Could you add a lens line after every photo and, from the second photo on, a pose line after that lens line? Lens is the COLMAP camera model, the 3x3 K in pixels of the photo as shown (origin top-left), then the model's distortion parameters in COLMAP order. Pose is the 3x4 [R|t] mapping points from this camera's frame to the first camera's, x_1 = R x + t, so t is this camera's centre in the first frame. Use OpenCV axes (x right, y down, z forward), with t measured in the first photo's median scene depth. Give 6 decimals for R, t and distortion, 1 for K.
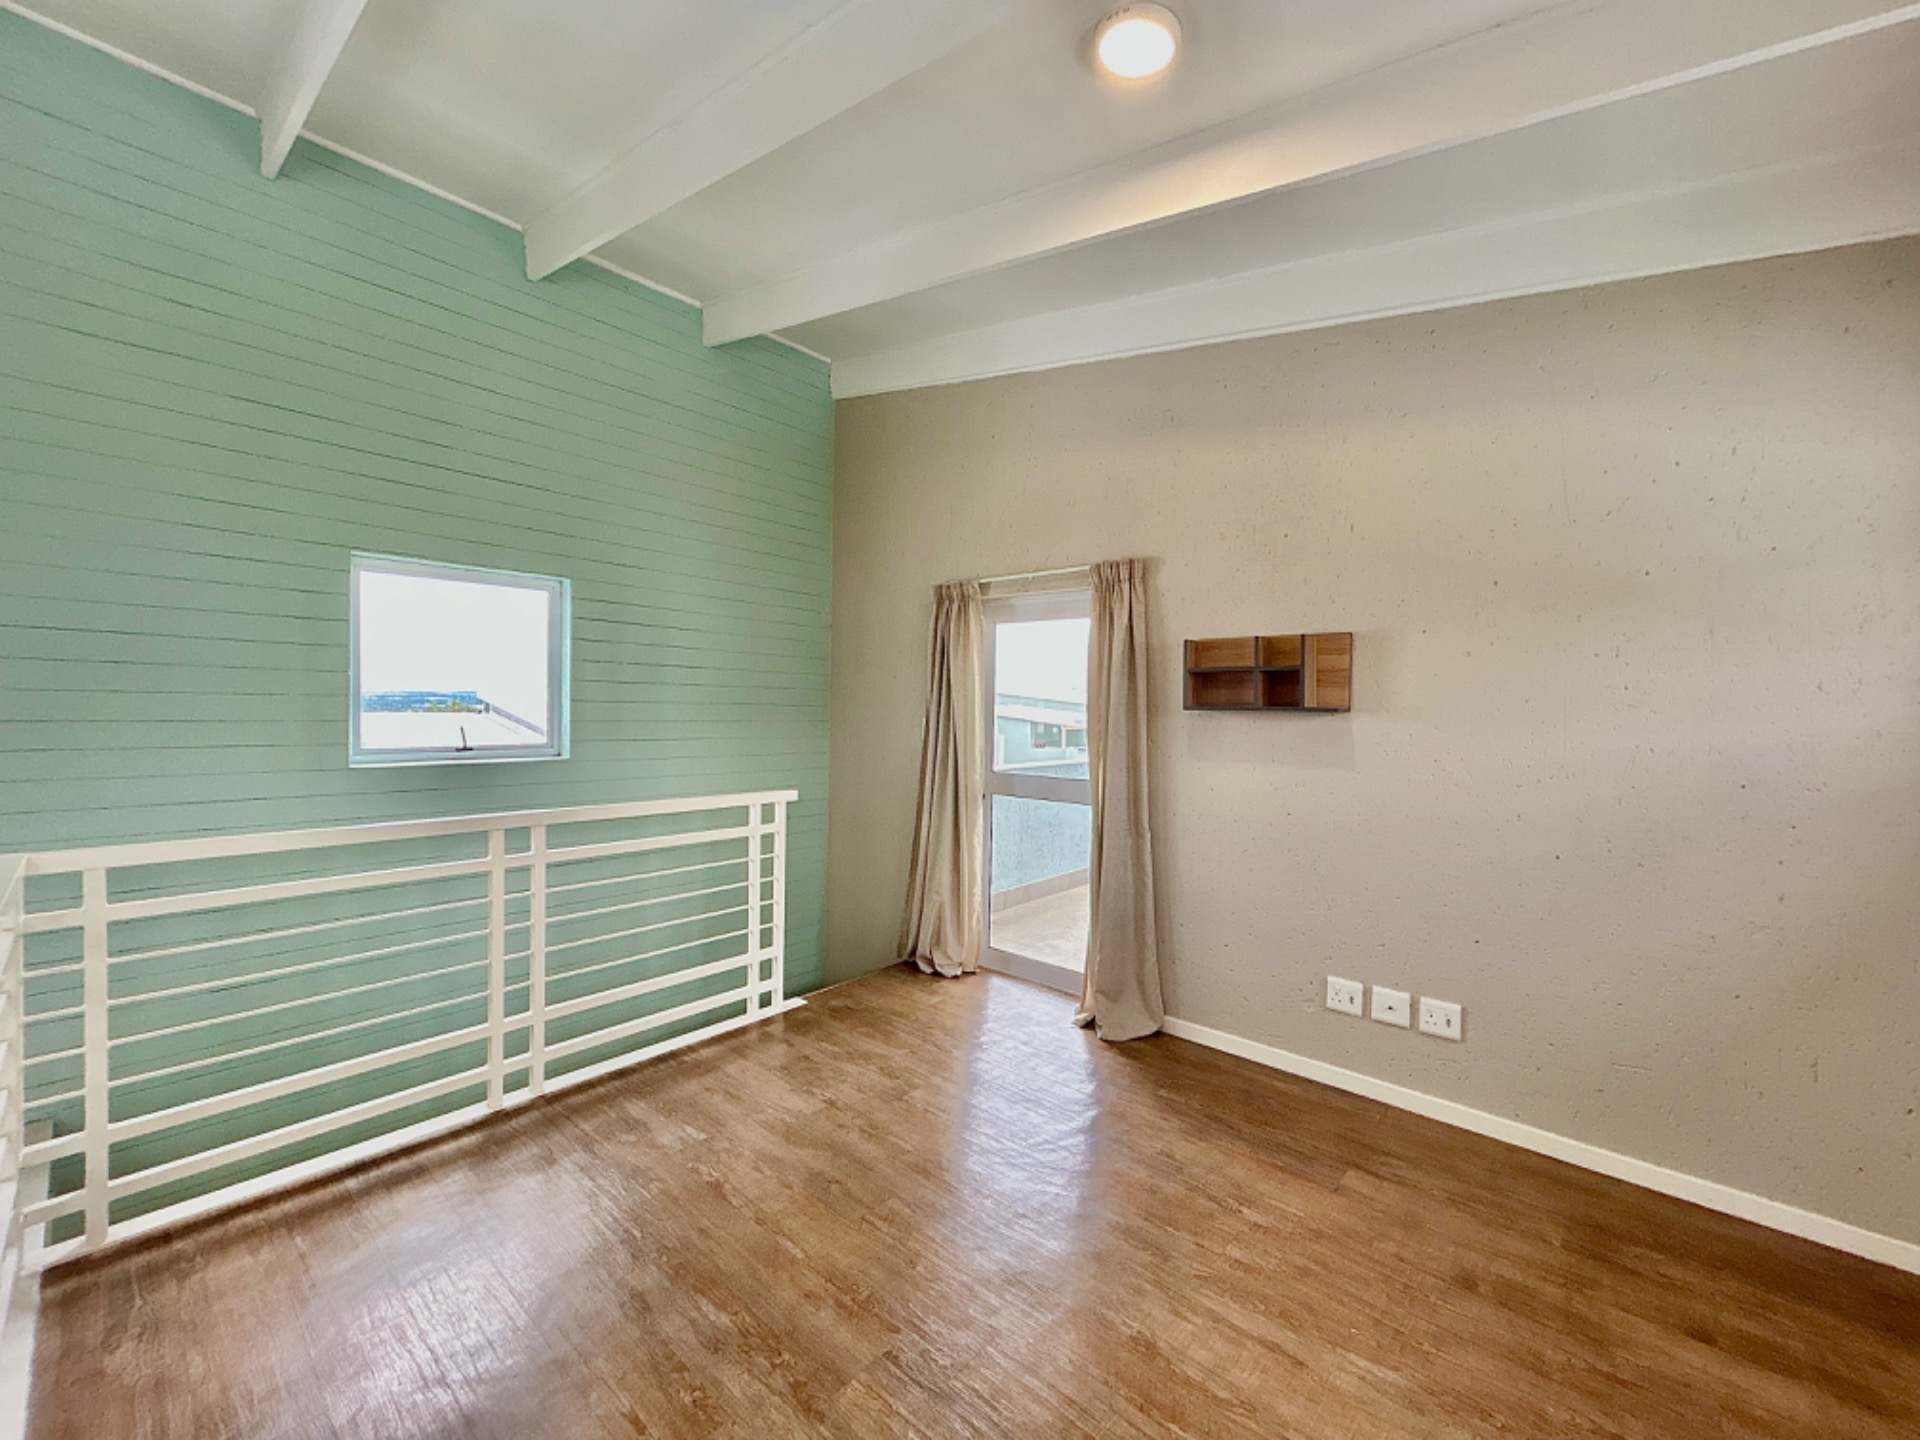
lens RADIAL K [[772.0, 0, 958.2], [0, 772.0, 714.0], [0, 0, 1]] dist [-0.001188, 0.000976]
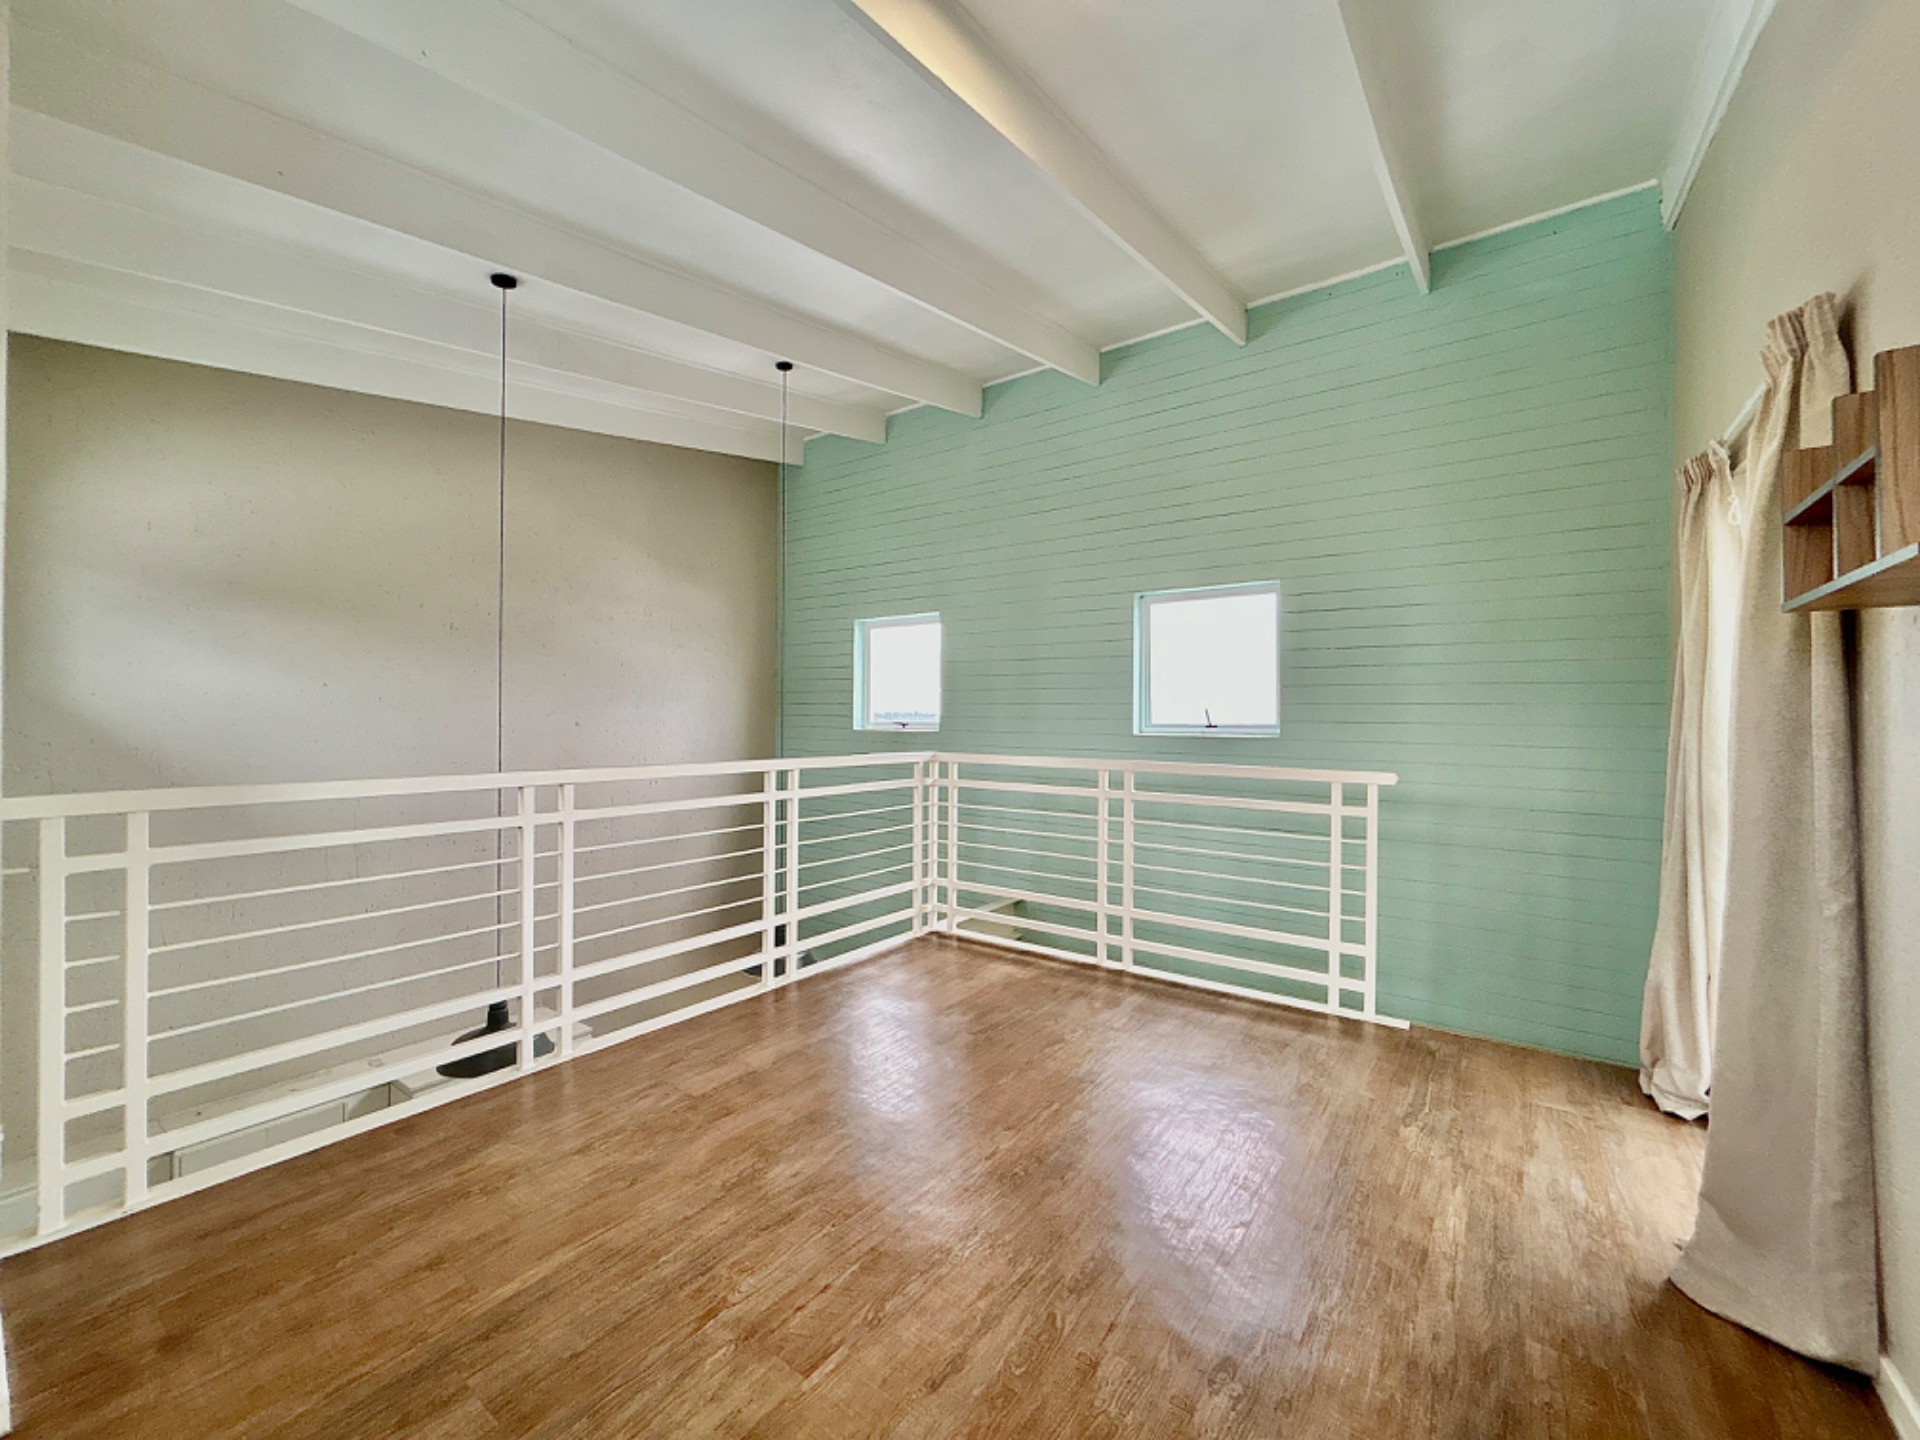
lens RADIAL K [[772.0, 0, 958.9], [0, 772.0, 714.5], [0, 0, 1]] dist [-0.001188, 0.000976]
pose [[0.092492, -0.021783, -0.995475, 0.775820], [-0.015317, 0.999611, -0.023297, 0.077187], [0.995596, 0.017402, 0.092122, 0.559976]]
